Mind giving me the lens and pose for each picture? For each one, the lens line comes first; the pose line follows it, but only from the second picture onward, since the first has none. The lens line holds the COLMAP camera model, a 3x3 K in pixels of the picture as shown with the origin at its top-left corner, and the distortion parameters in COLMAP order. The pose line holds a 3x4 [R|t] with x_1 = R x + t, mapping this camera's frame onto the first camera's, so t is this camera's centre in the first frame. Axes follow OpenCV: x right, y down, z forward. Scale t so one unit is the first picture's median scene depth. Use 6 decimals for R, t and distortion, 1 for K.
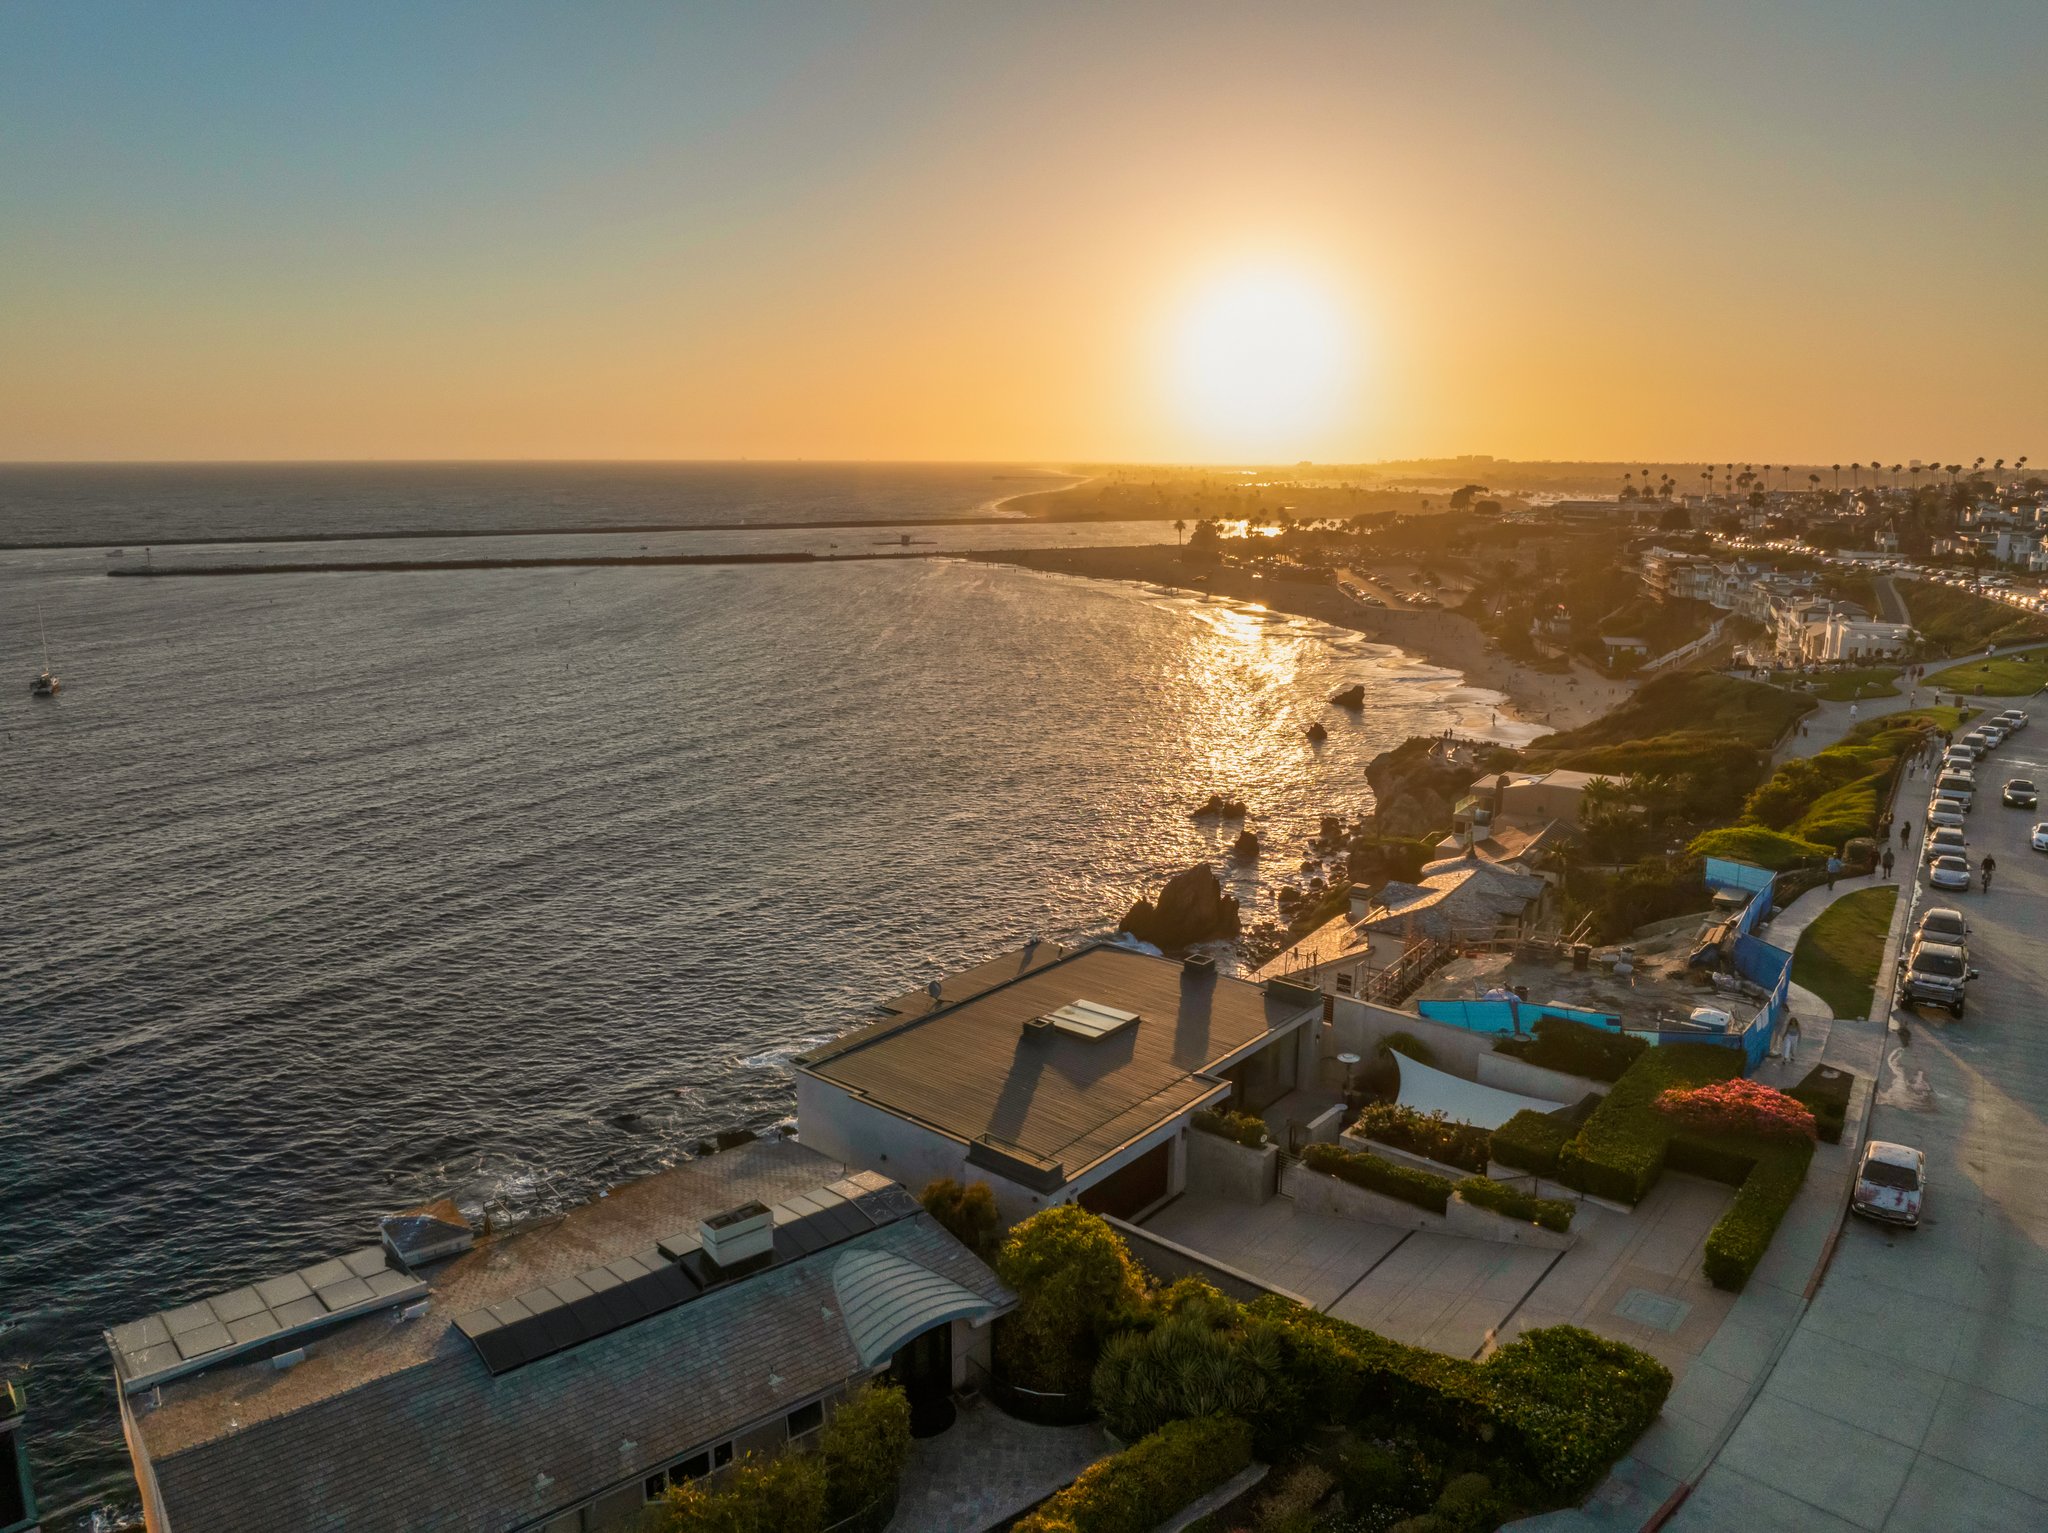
lens RADIAL K [[1535.9, 0, 1024.0], [0, 1535.9, 766.5], [0, 0, 1]] dist [-0.006751, -0.000101]
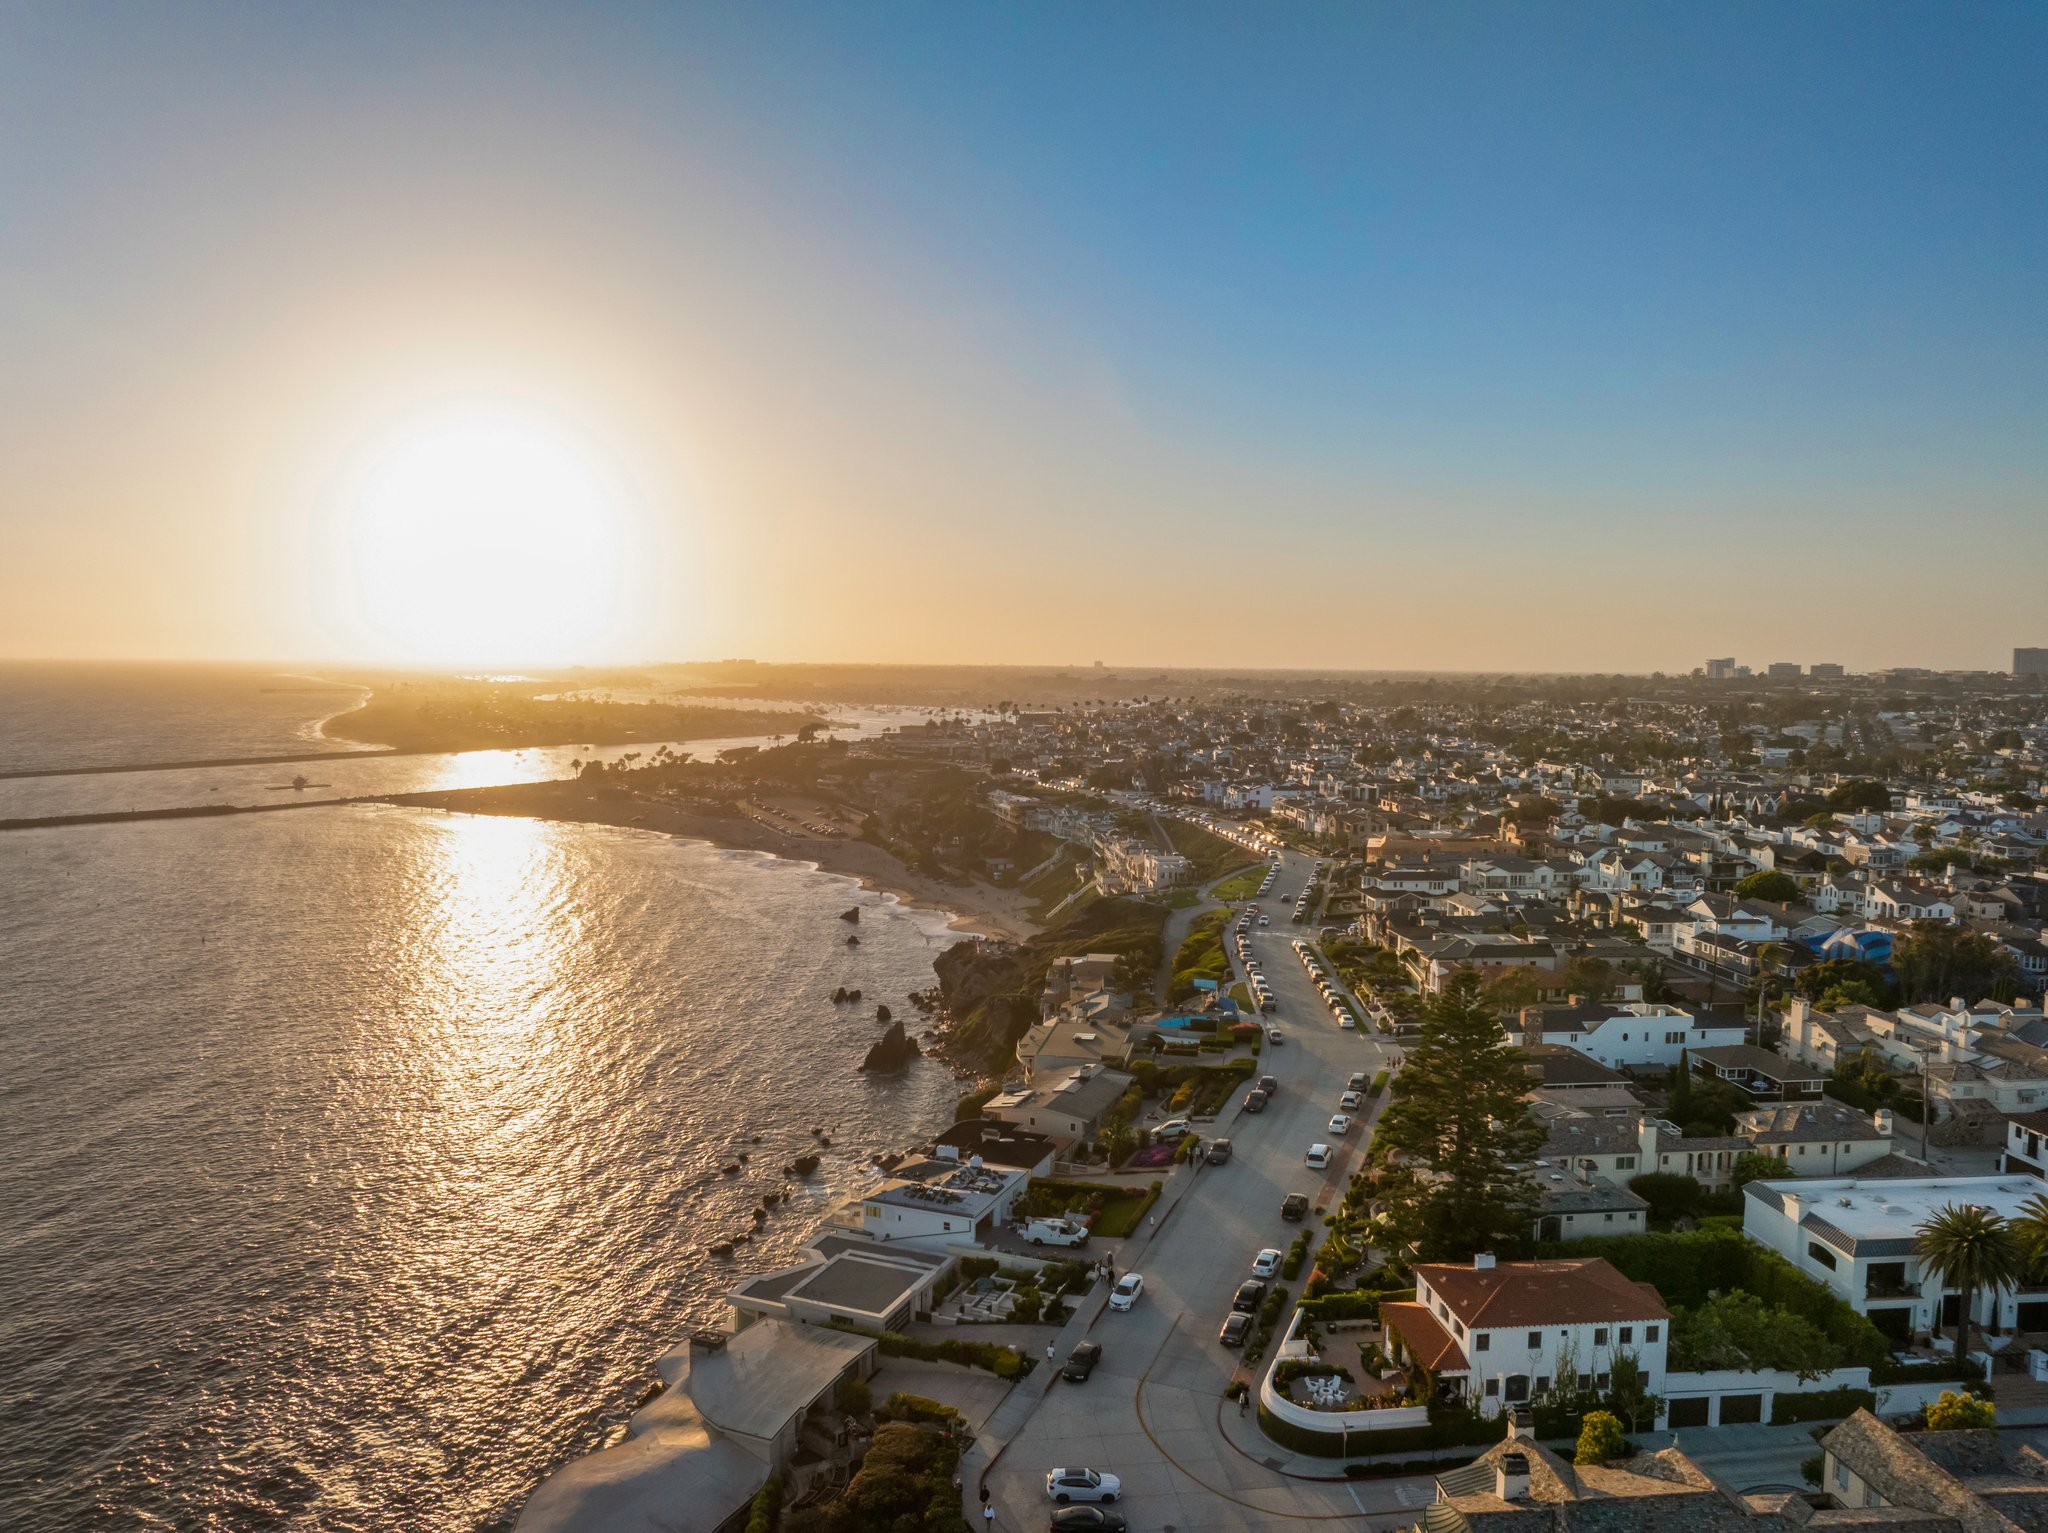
lens RADIAL K [[1535.9, 0, 1024.0], [0, 1535.9, 766.5], [0, 0, 1]] dist [-0.006751, -0.000101]
pose [[0.890028, -0.034865, 0.454570, -0.276545], [0.091356, 0.990487, -0.102902, -0.017240], [-0.446658, 0.133114, 0.884747, -0.363484]]
